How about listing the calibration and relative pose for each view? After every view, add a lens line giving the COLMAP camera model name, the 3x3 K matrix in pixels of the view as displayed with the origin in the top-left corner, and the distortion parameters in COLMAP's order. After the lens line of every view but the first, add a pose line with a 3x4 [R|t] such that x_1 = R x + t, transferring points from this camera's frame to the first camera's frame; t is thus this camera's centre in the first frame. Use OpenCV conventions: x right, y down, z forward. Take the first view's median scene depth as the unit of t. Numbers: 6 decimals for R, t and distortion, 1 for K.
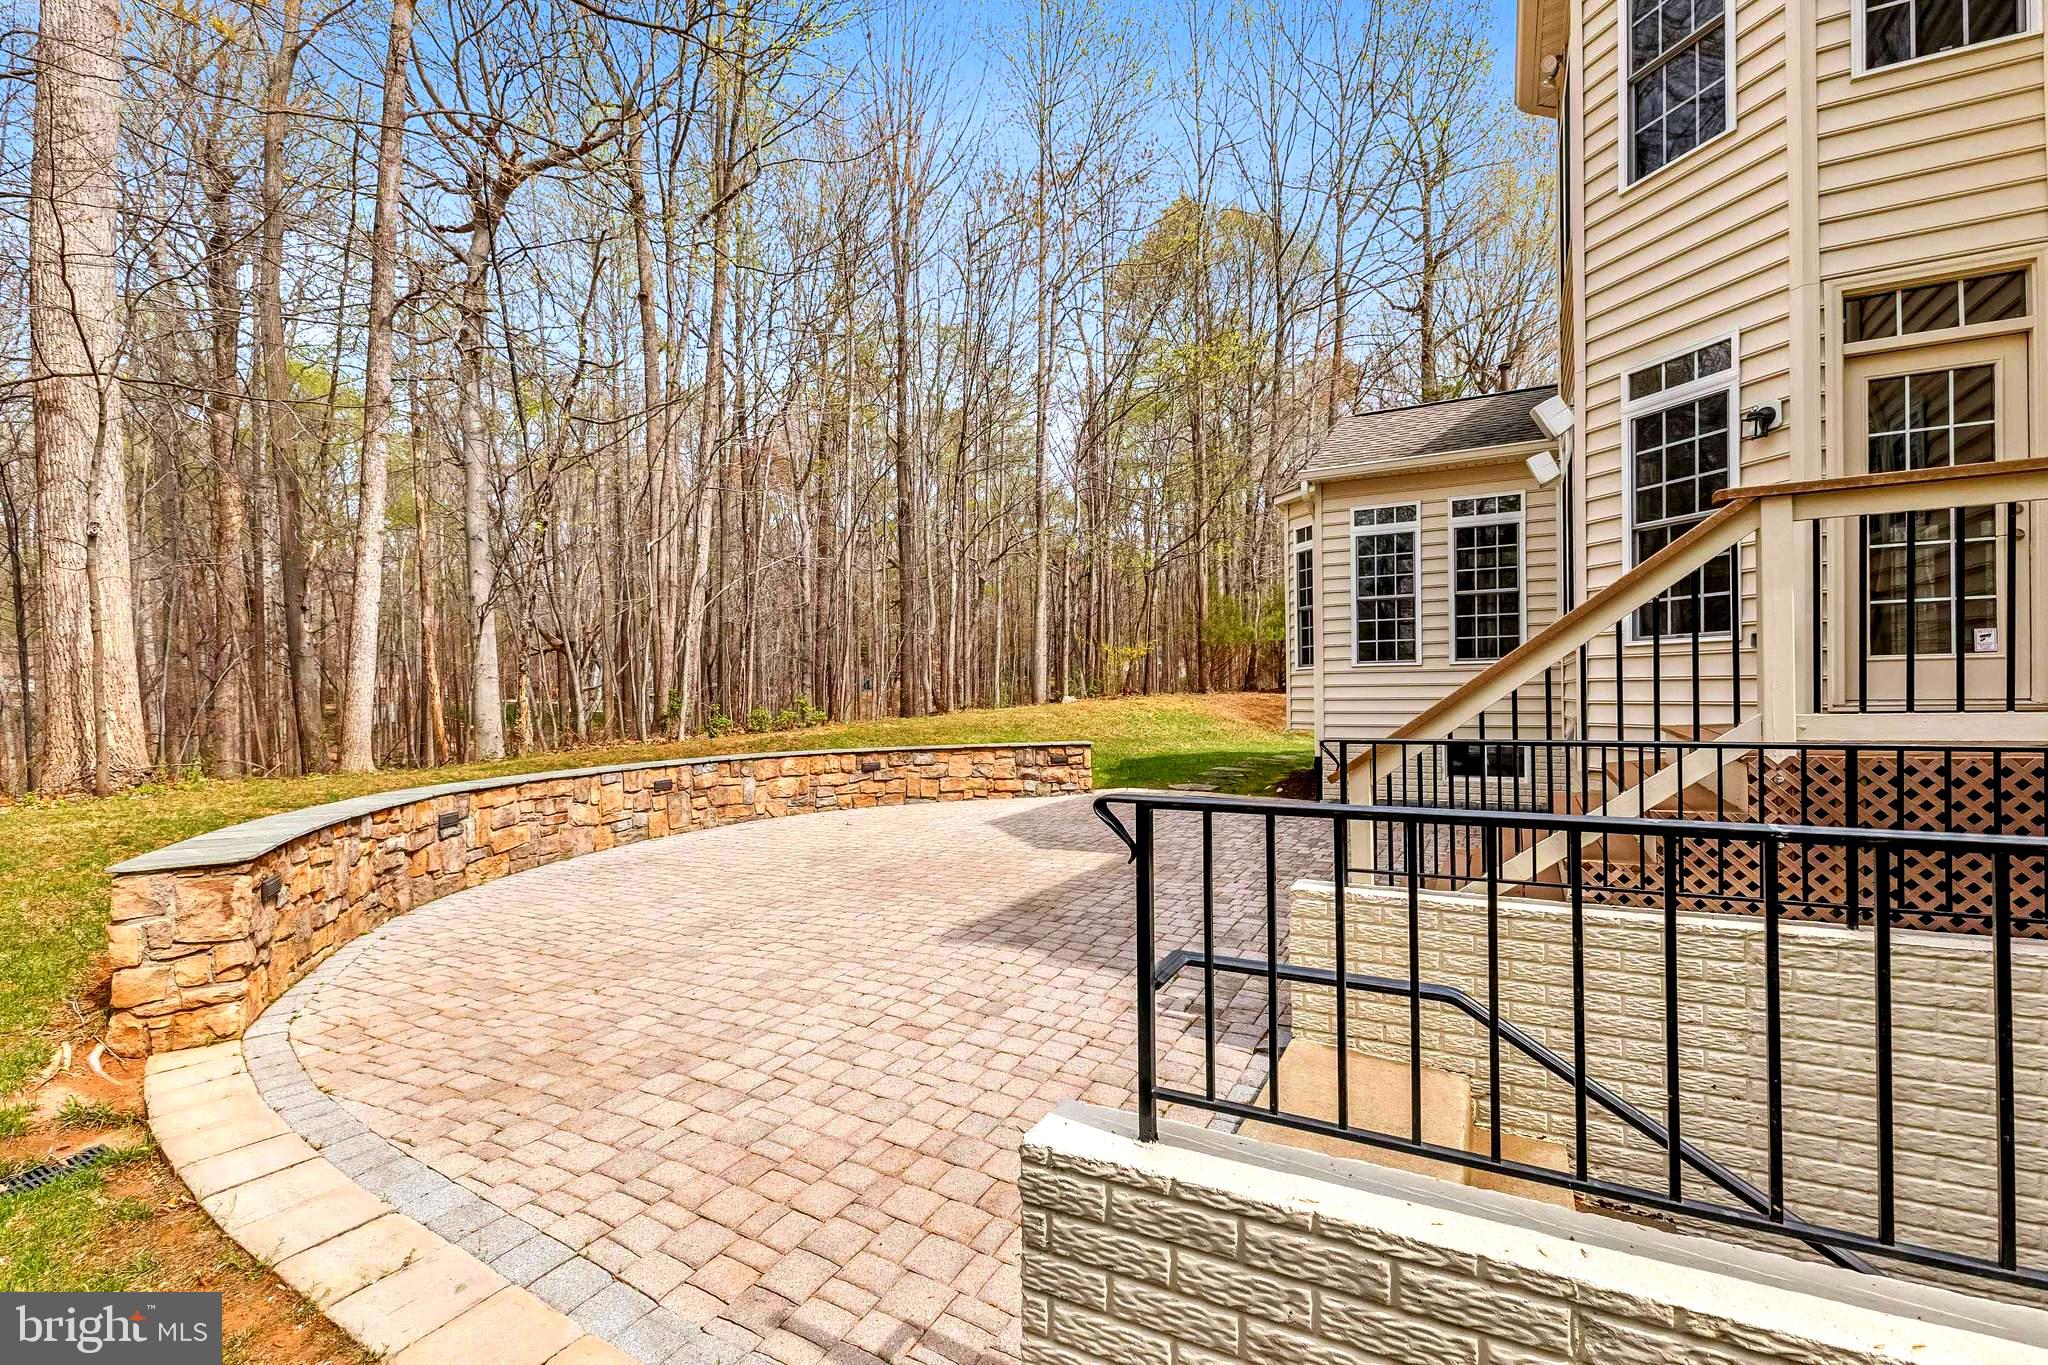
lens RADIAL K [[912.9, 0, 1036.7], [0, 912.9, 692.8], [0, 0, 1]] dist [0.015661, -0.002625]
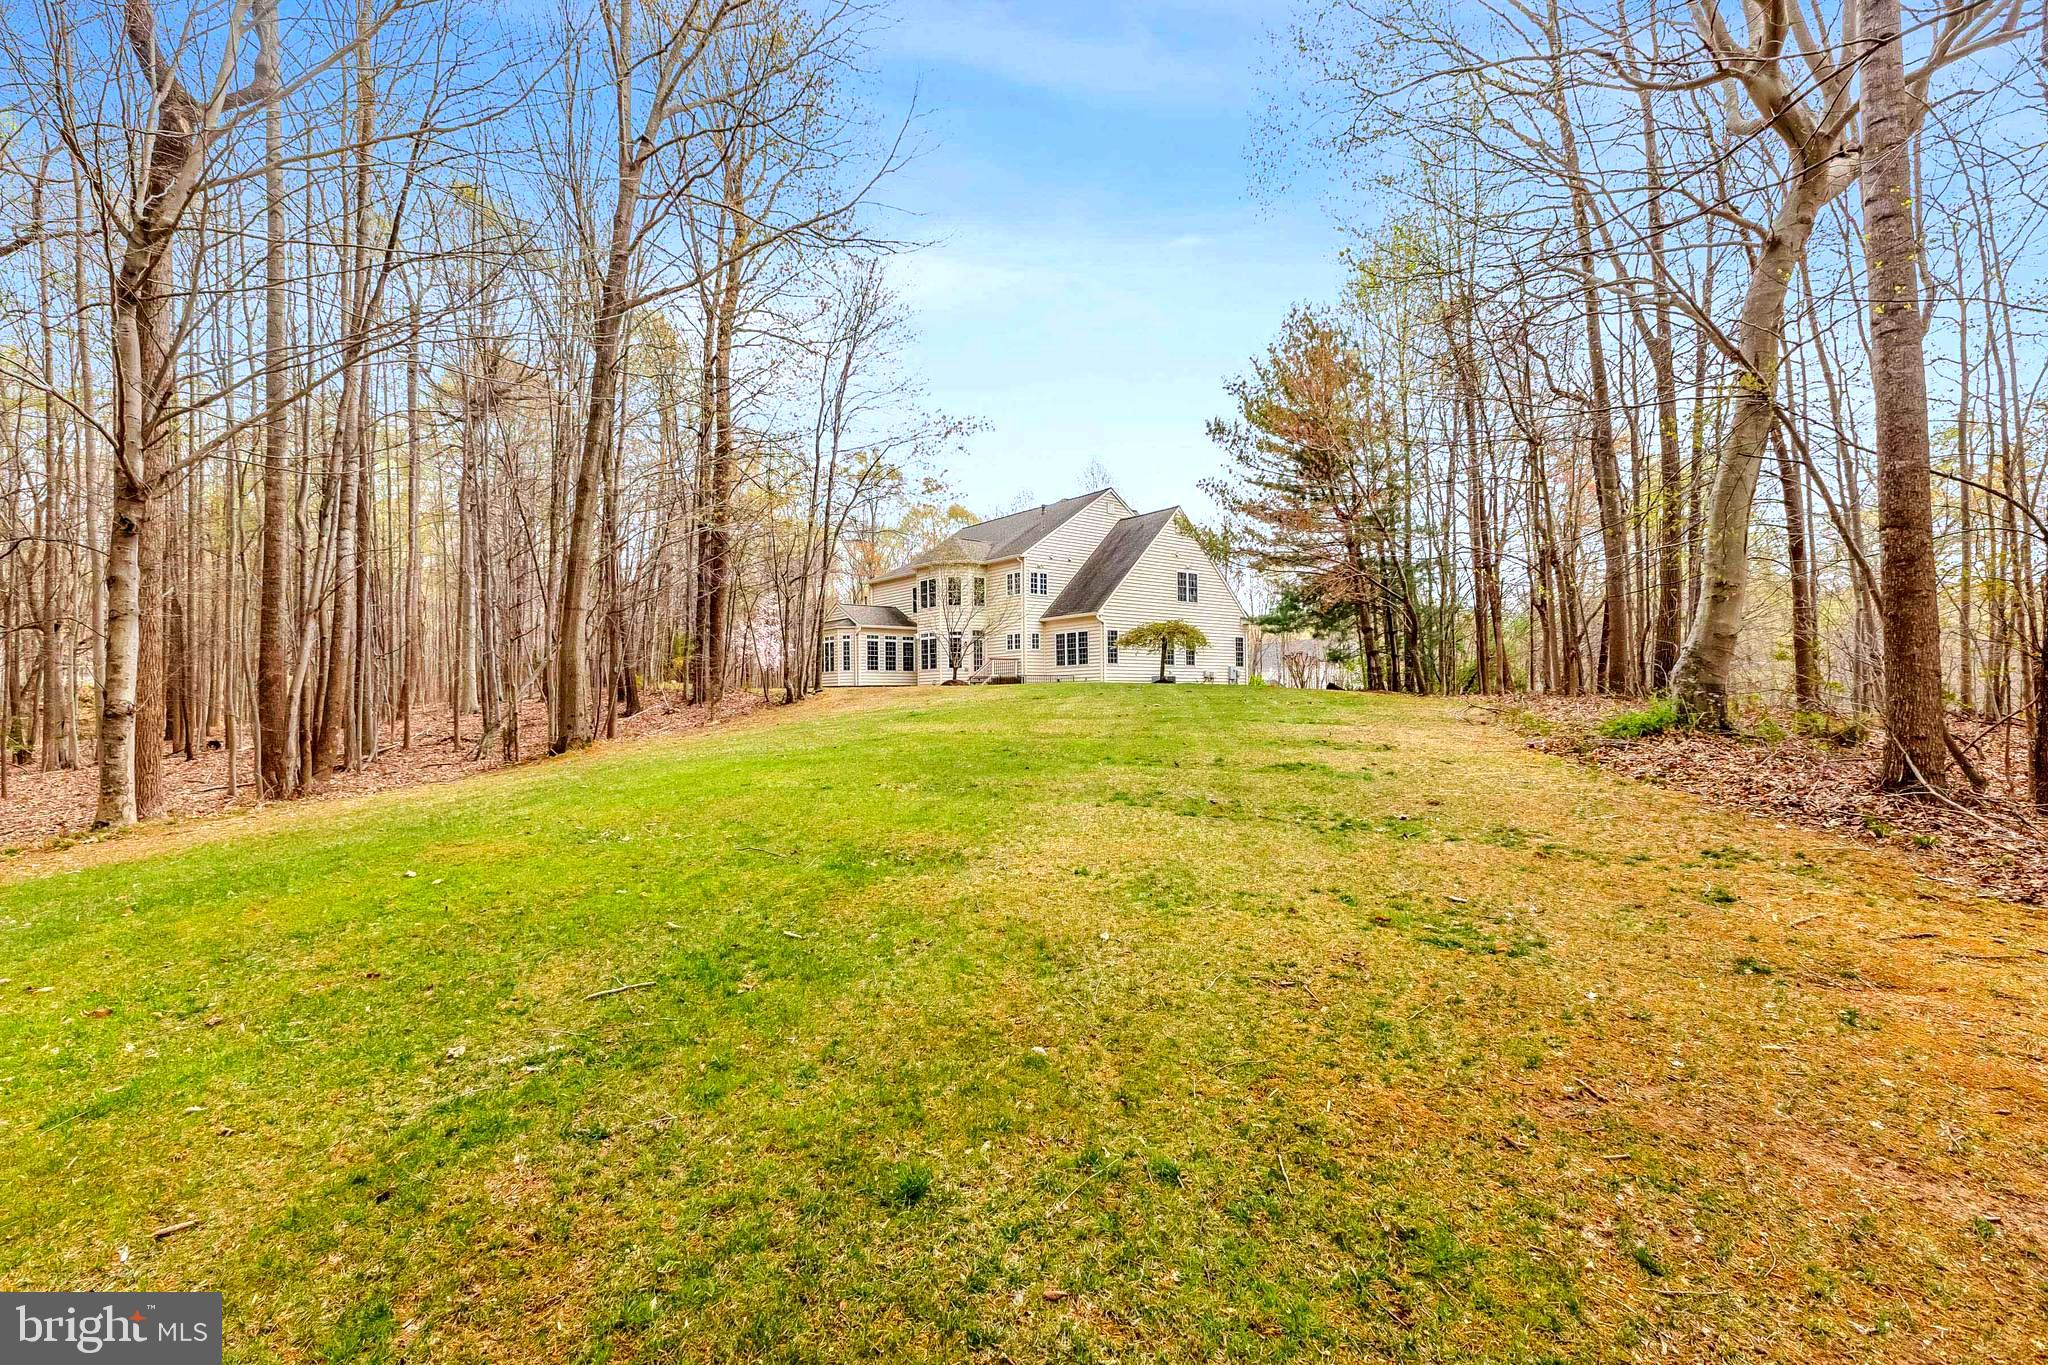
lens RADIAL K [[912.9, 0, 1016.5], [0, 912.9, 691.2], [0, 0, 1]] dist [0.015661, -0.002625]
pose [[0.416773, 0.018019, 0.908832, -3.584786], [0.004894, 0.999745, -0.022065, 0.180369], [-0.908998, 0.013644, 0.416578, -1.568658]]
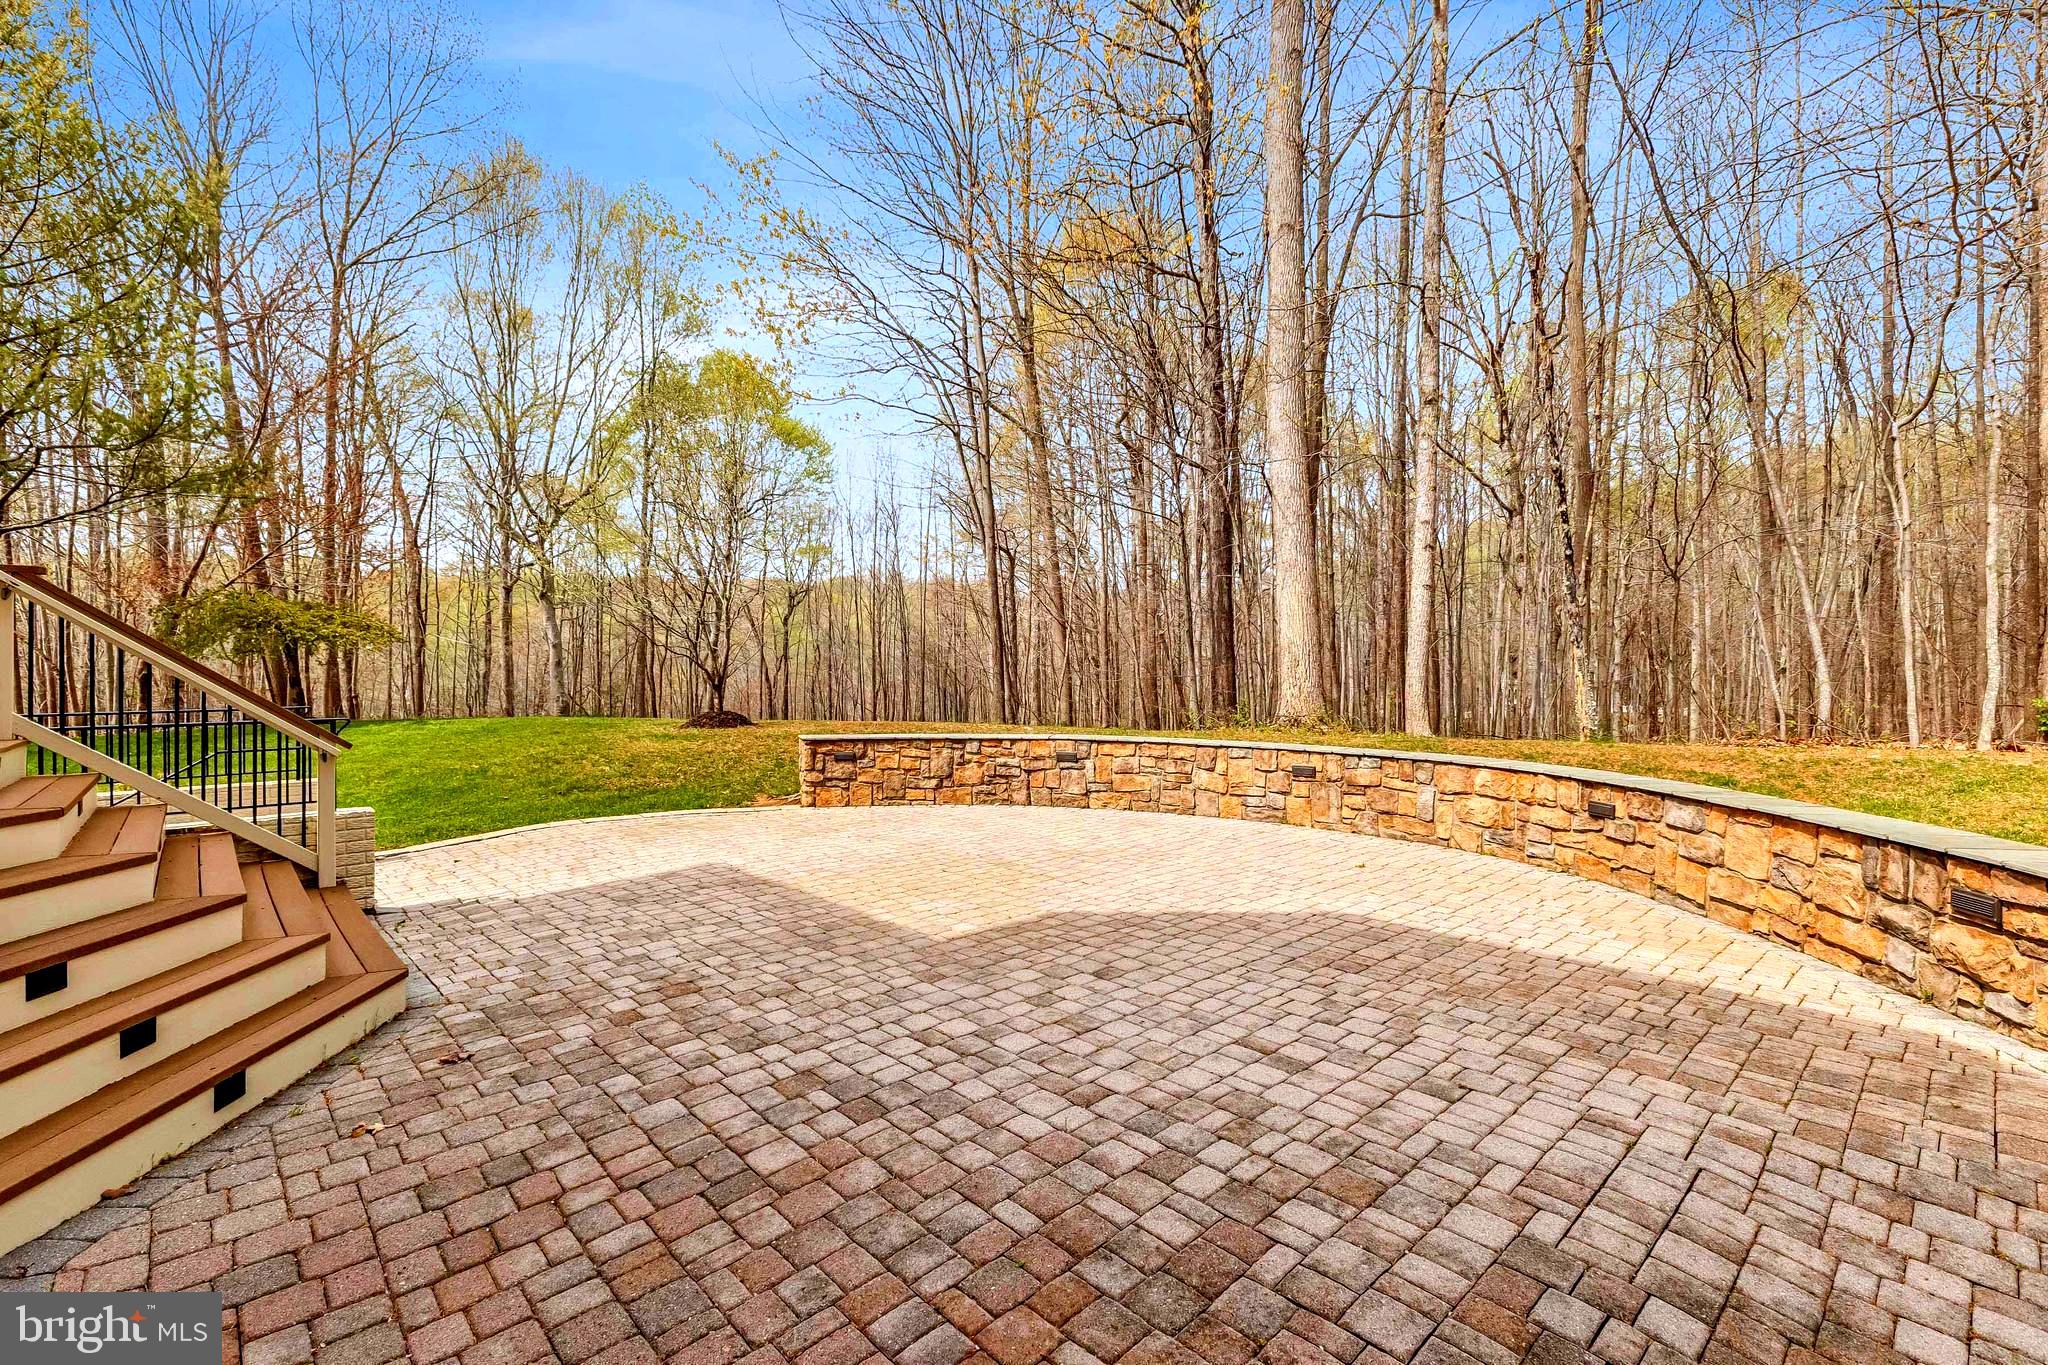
lens RADIAL K [[912.9, 0, 1030.2], [0, 912.9, 664.8], [0, 0, 1]] dist [0.015661, -0.002625]
pose [[-0.341899, 0.011530, -0.939666, 0.515644], [0.008201, 0.999923, 0.009285, -0.016853], [0.939701, -0.004532, -0.341967, 0.973517]]
